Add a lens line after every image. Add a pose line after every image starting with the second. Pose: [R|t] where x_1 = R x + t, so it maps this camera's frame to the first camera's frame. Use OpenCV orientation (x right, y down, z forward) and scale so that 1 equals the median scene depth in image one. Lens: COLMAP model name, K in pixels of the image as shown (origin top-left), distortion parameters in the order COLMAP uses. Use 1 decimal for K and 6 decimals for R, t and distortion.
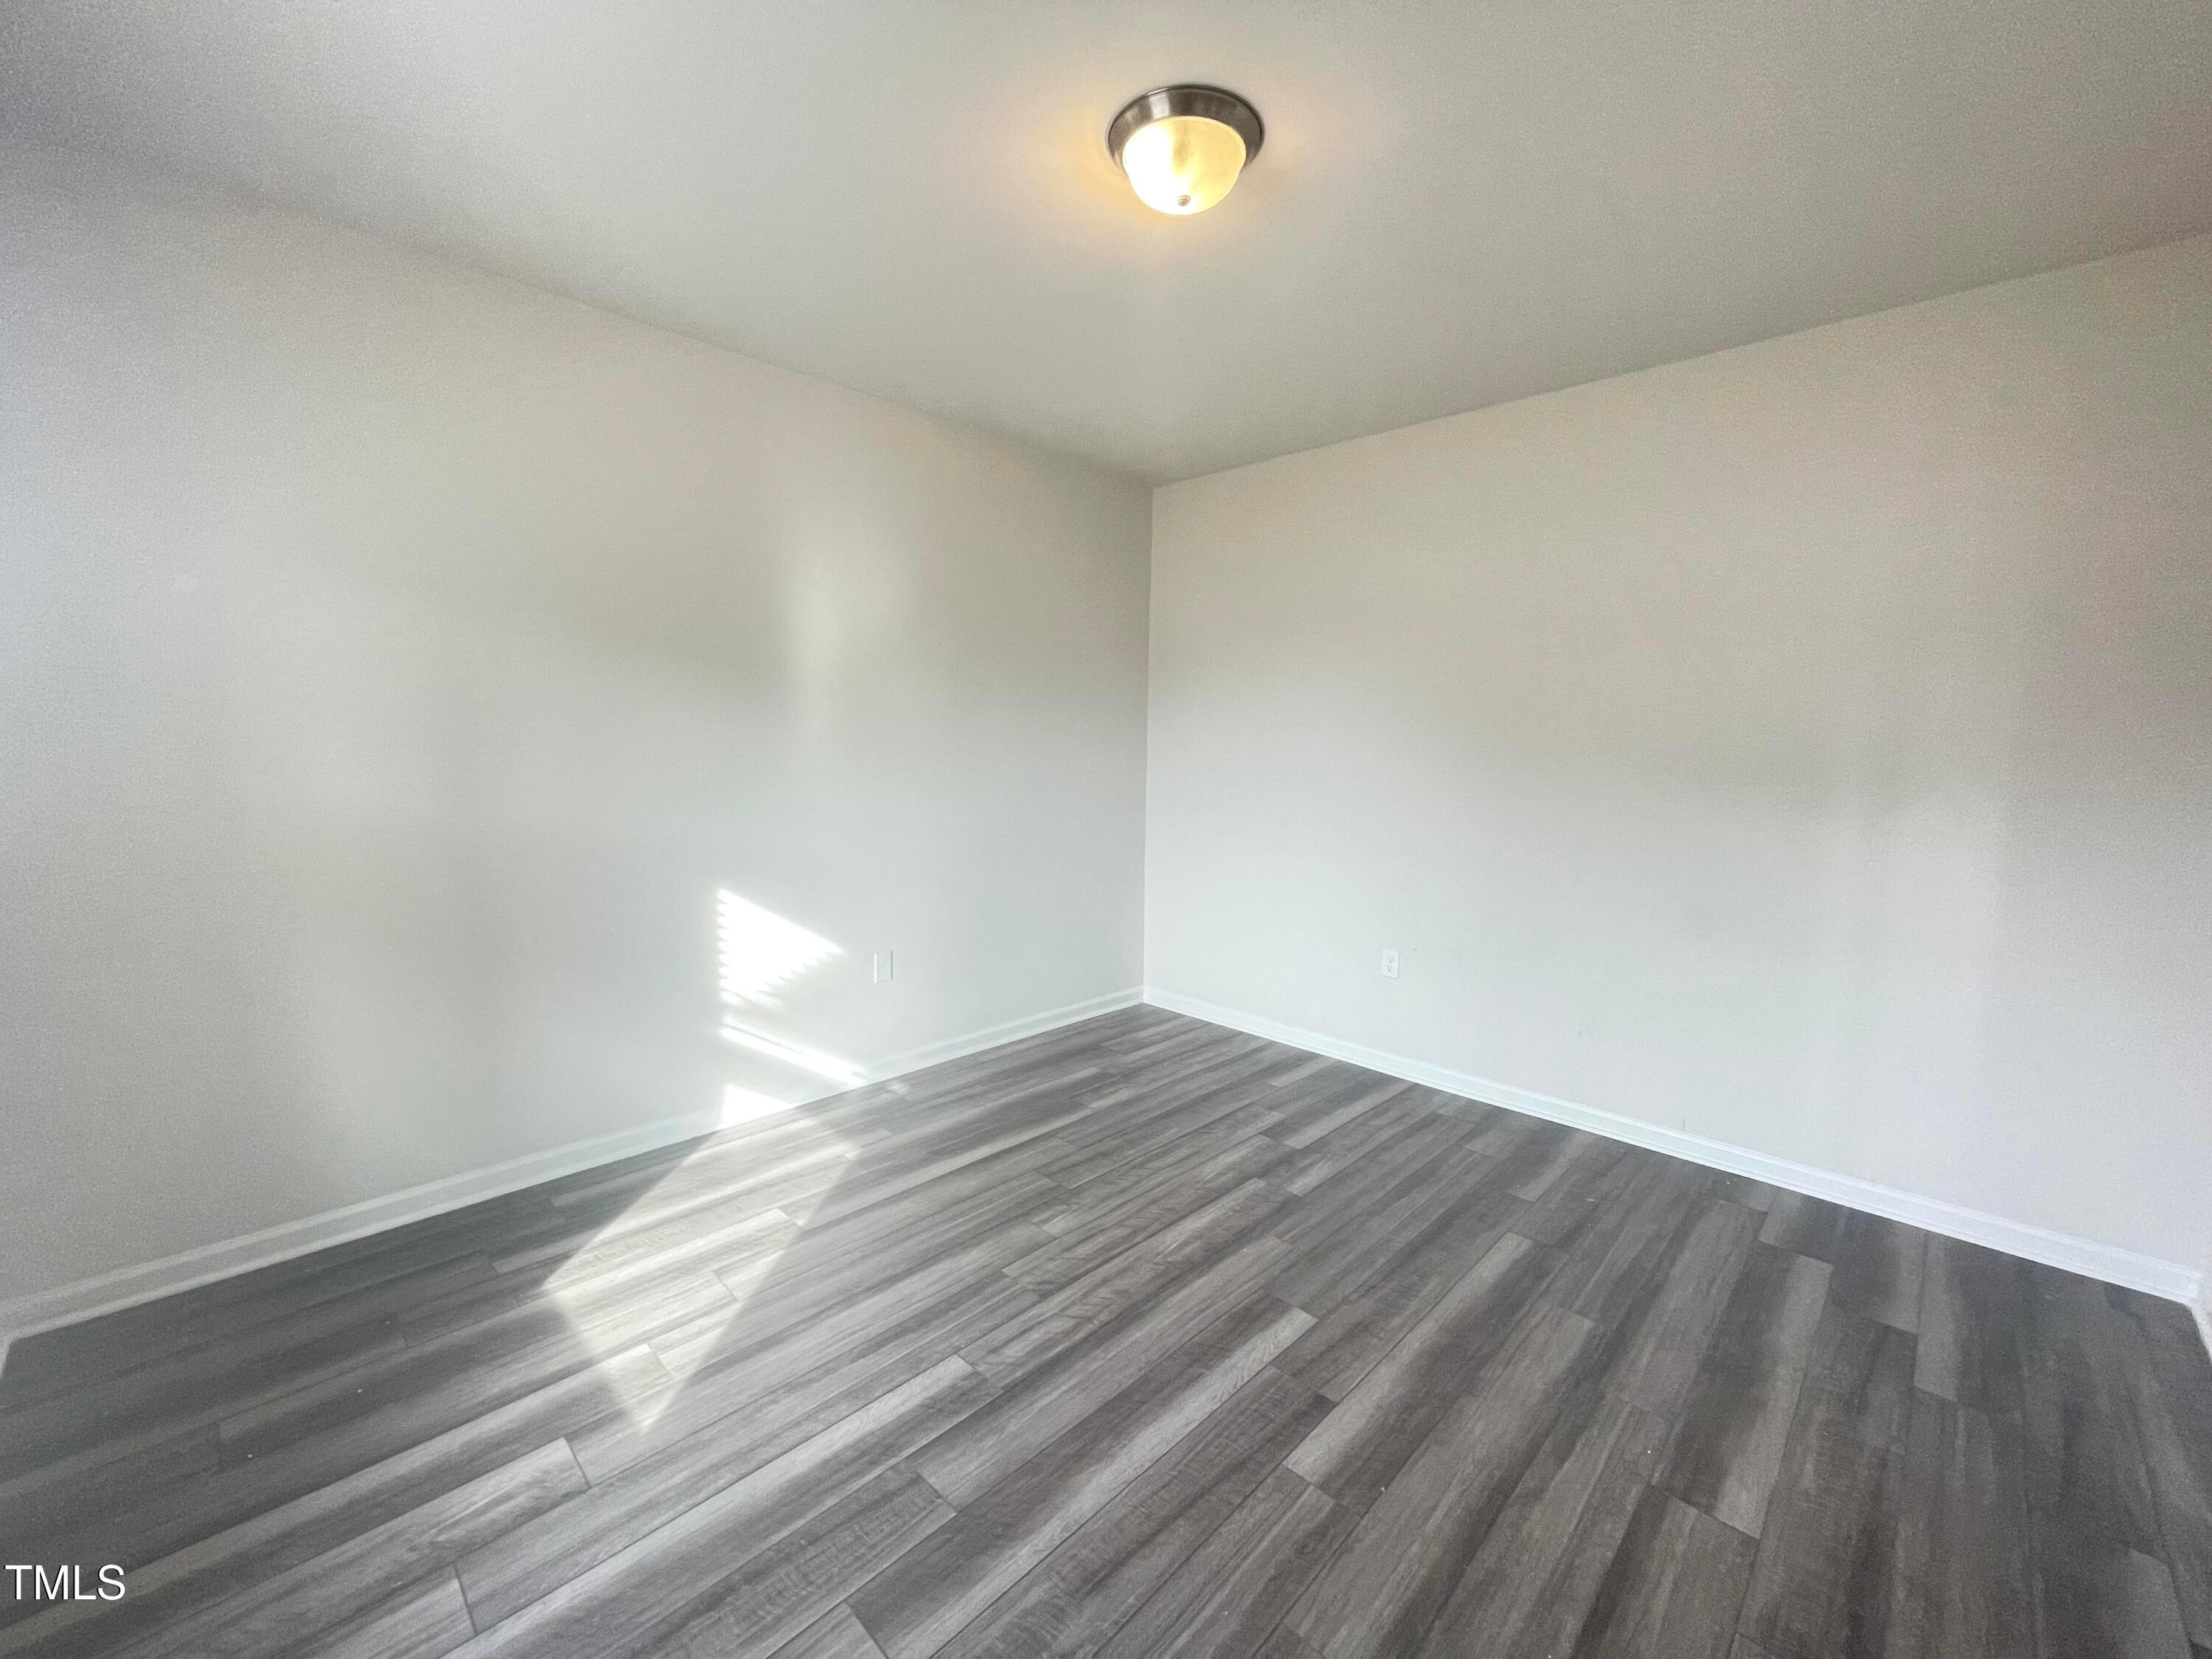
lens RADIAL K [[893.8, 0, 1117.2], [0, 893.8, 829.9], [0, 0, 1]] dist [-0.001163, 0.000255]
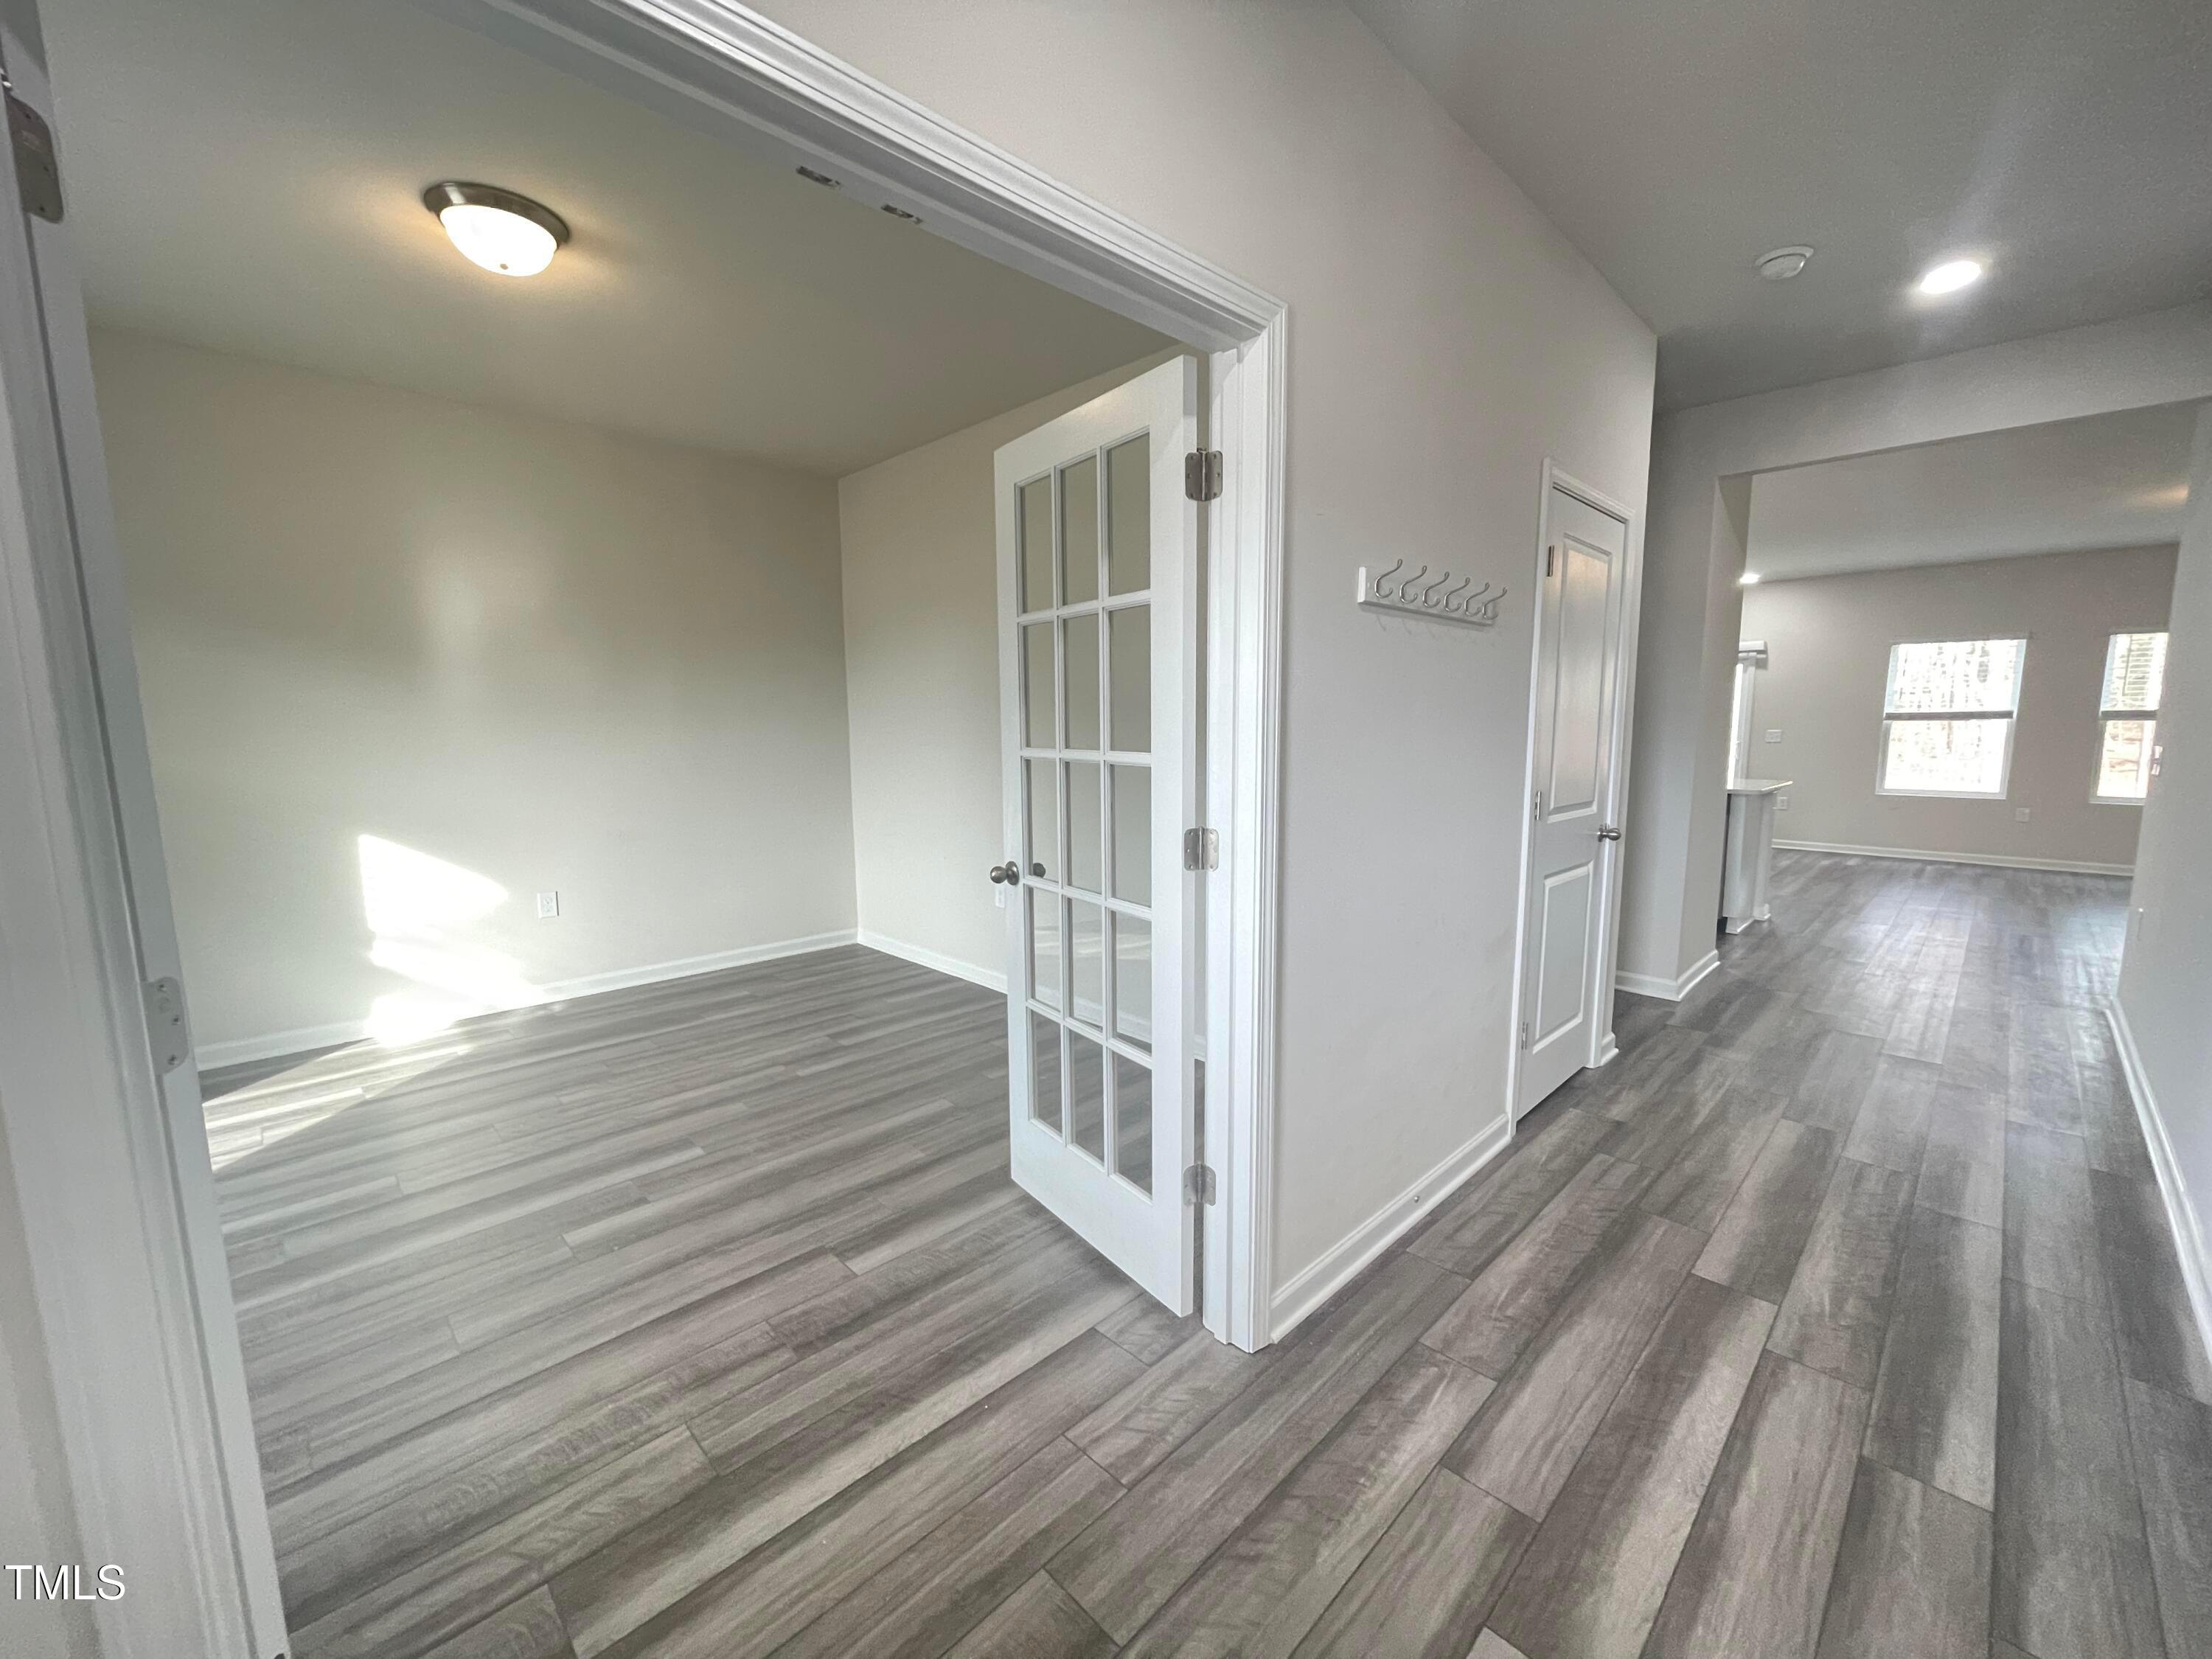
lens RADIAL K [[893.8, 0, 1117.2], [0, 893.8, 829.9], [0, 0, 1]] dist [-0.001163, 0.000255]
pose [[0.999531, -0.019889, -0.023297, 0.743164], [0.020327, 0.999618, 0.018702, 0.071800], [0.022916, -0.019167, 0.999554, -0.206914]]
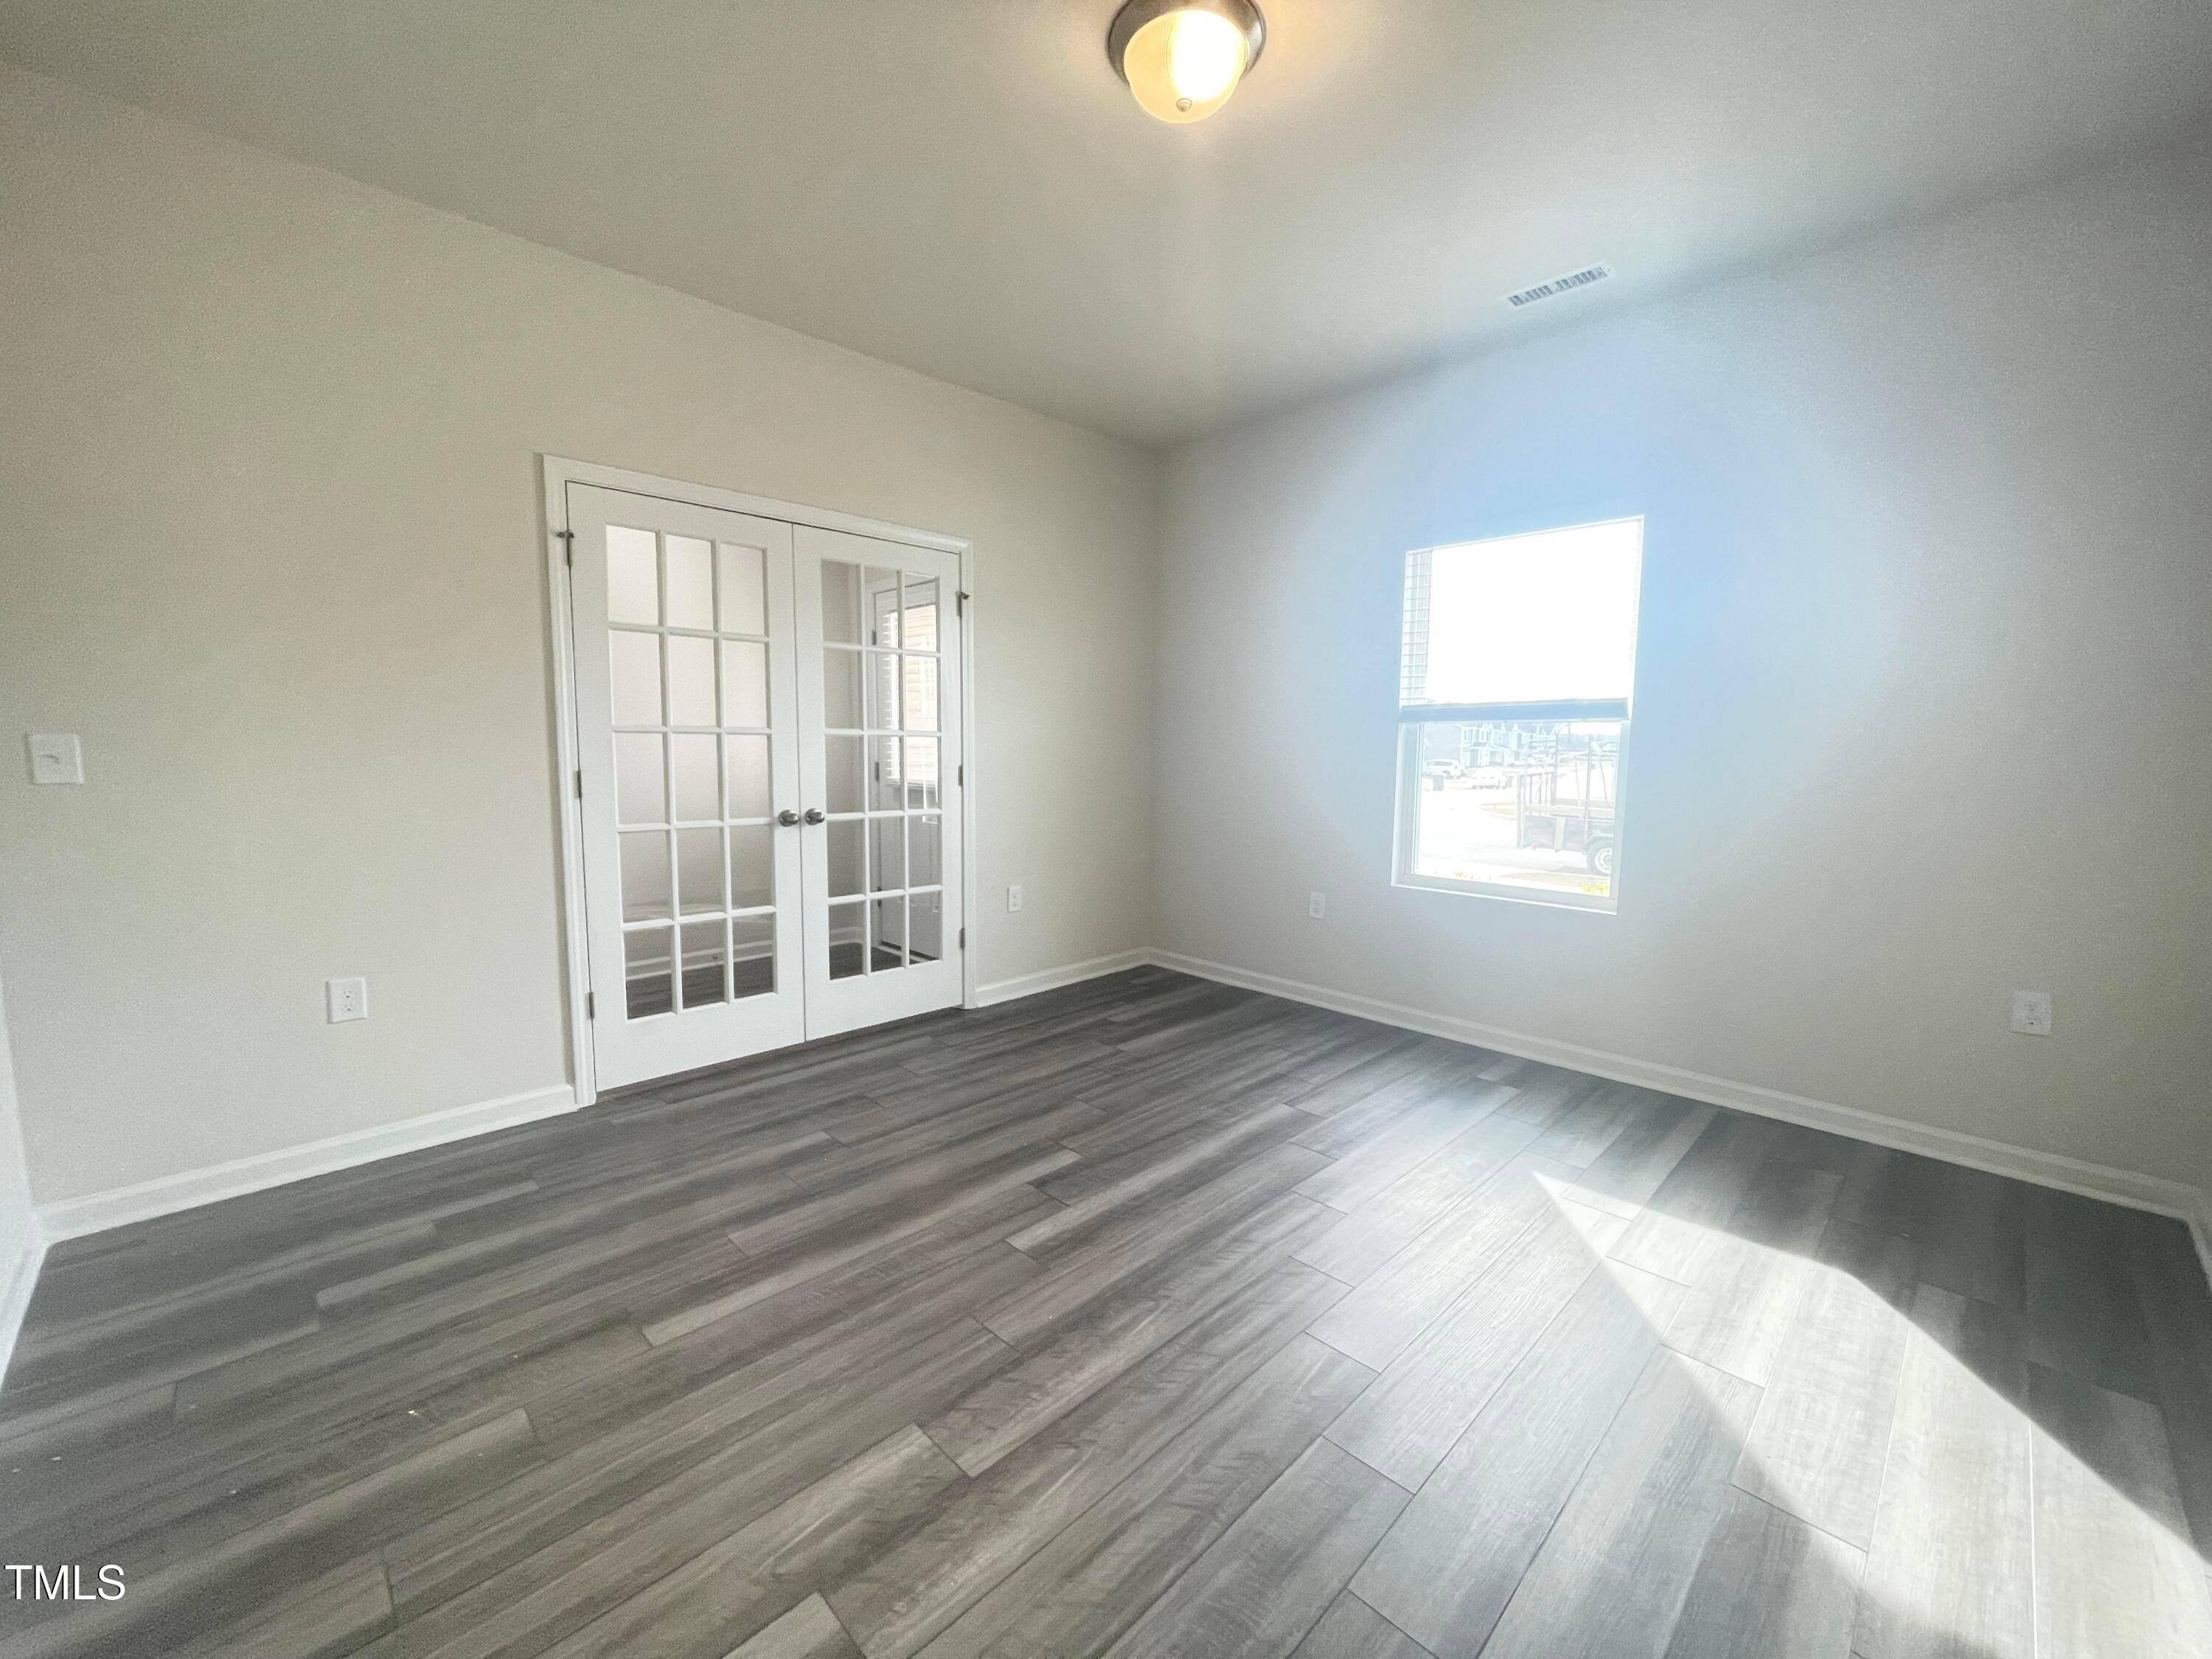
lens RADIAL K [[893.8, 0, 1117.2], [0, 893.8, 829.9], [0, 0, 1]] dist [-0.001163, 0.000255]
pose [[-0.999630, -0.023008, 0.014499, 0.084871], [-0.019447, 0.977442, 0.210308, -0.093736], [-0.019011, 0.209948, -0.977528, 1.655823]]
